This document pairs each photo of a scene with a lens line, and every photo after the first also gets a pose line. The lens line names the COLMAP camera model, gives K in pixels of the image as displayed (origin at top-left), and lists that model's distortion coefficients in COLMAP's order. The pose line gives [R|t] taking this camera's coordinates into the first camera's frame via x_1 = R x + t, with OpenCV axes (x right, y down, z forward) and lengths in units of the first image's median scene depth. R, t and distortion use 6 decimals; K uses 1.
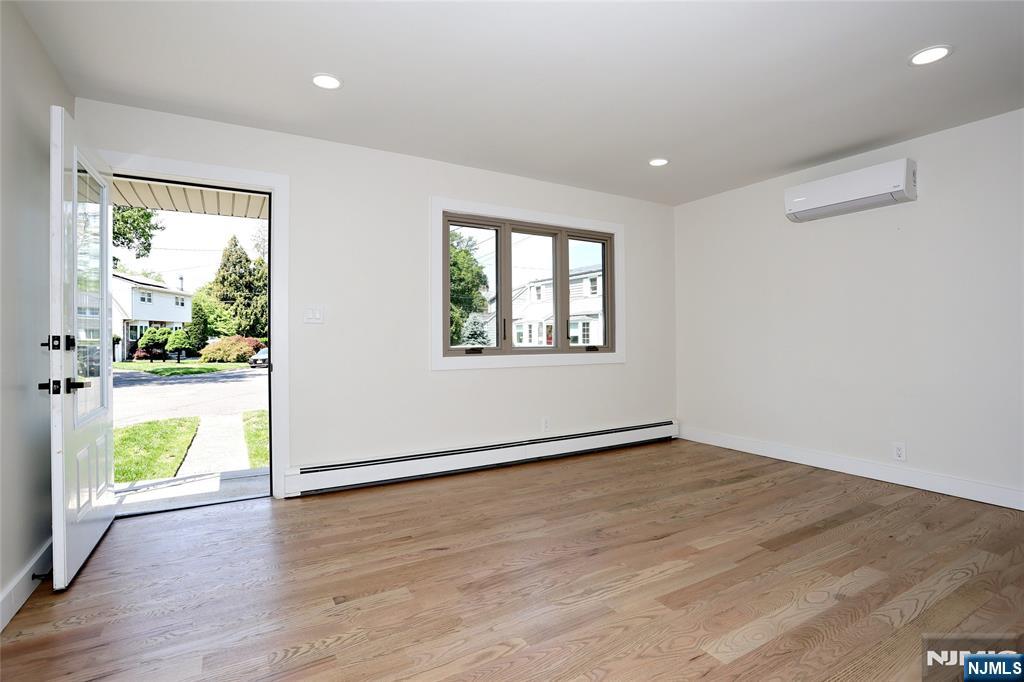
lens RADIAL K [[495.2, 0, 507.5], [0, 495.2, 339.0], [0, 0, 1]] dist [-0.066946, 0.025355]
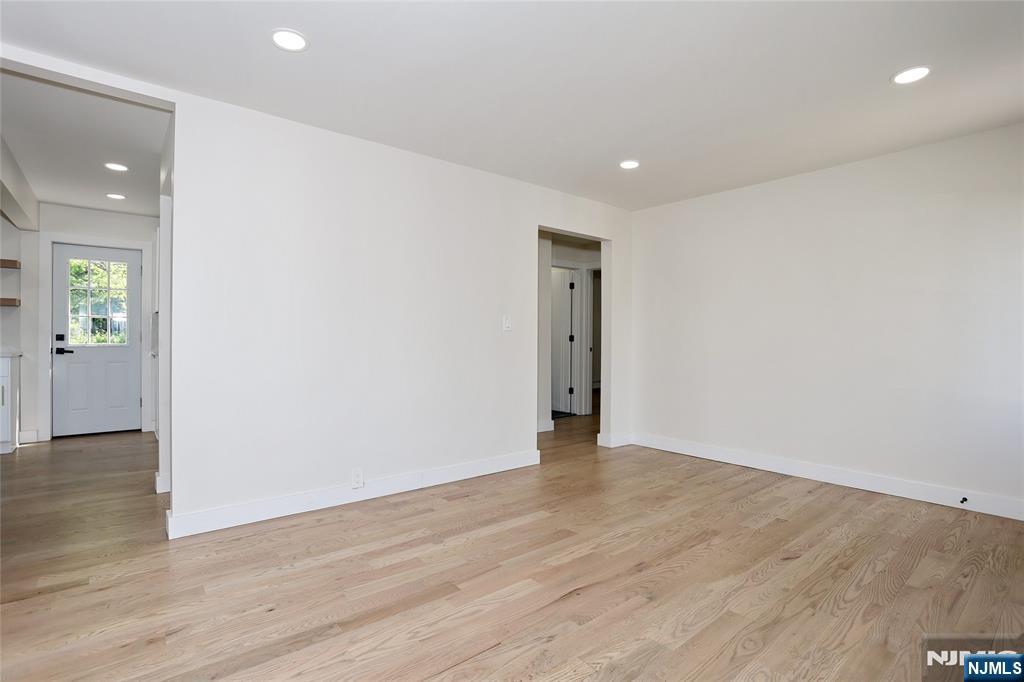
lens RADIAL K [[495.2, 0, 507.5], [0, 495.2, 339.0], [0, 0, 1]] dist [-0.066946, 0.025355]
pose [[-0.987807, -0.000219, -0.155684, 0.506611], [-0.000659, 0.999996, 0.002777, -0.013929], [0.155683, 0.002845, -0.987803, 1.650901]]
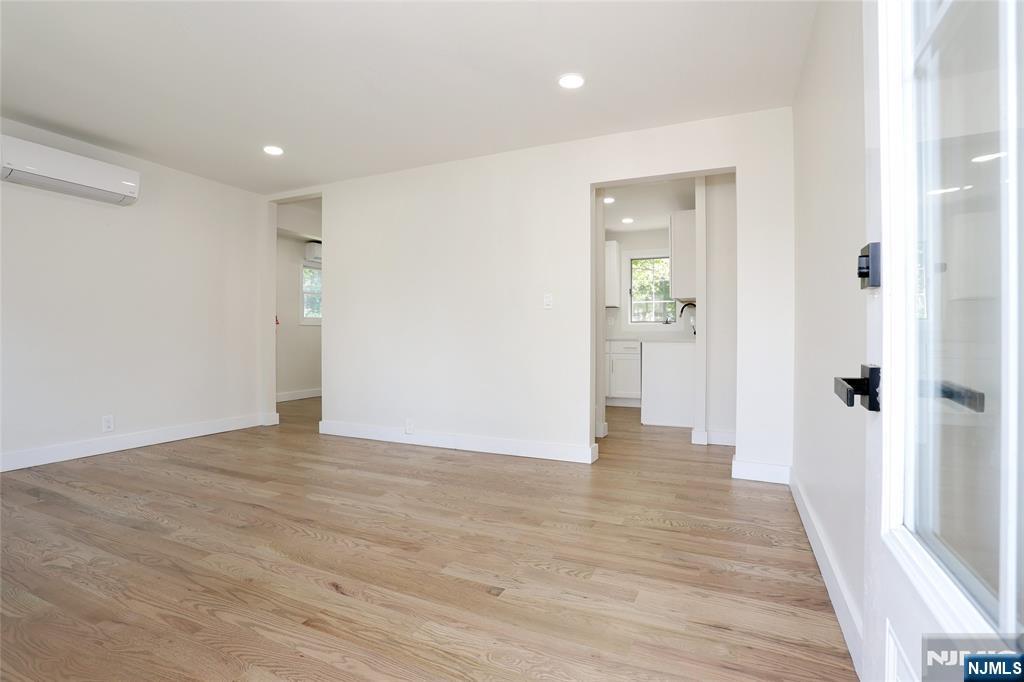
lens RADIAL K [[495.2, 0, 507.5], [0, 495.2, 339.0], [0, 0, 1]] dist [-0.066946, 0.025355]
pose [[-0.567341, 0.000428, 0.823483, -0.788812], [0.003073, 0.999994, 0.001598, 0.045617], [-0.823477, 0.003437, -0.567339, 1.062746]]
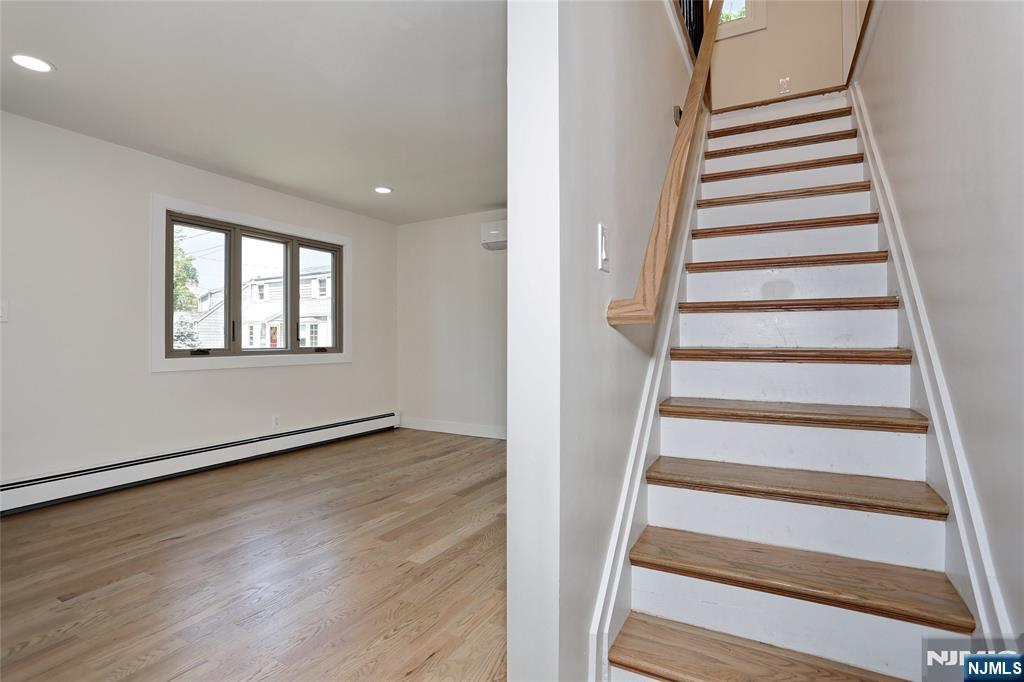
lens RADIAL K [[495.2, 0, 507.5], [0, 495.2, 339.0], [0, 0, 1]] dist [-0.066946, 0.025355]
pose [[0.860667, 0.004887, 0.509146, -0.043321], [-0.001948, 0.999978, -0.006304, 0.003357], [-0.509165, 0.004434, 0.860657, -0.228363]]
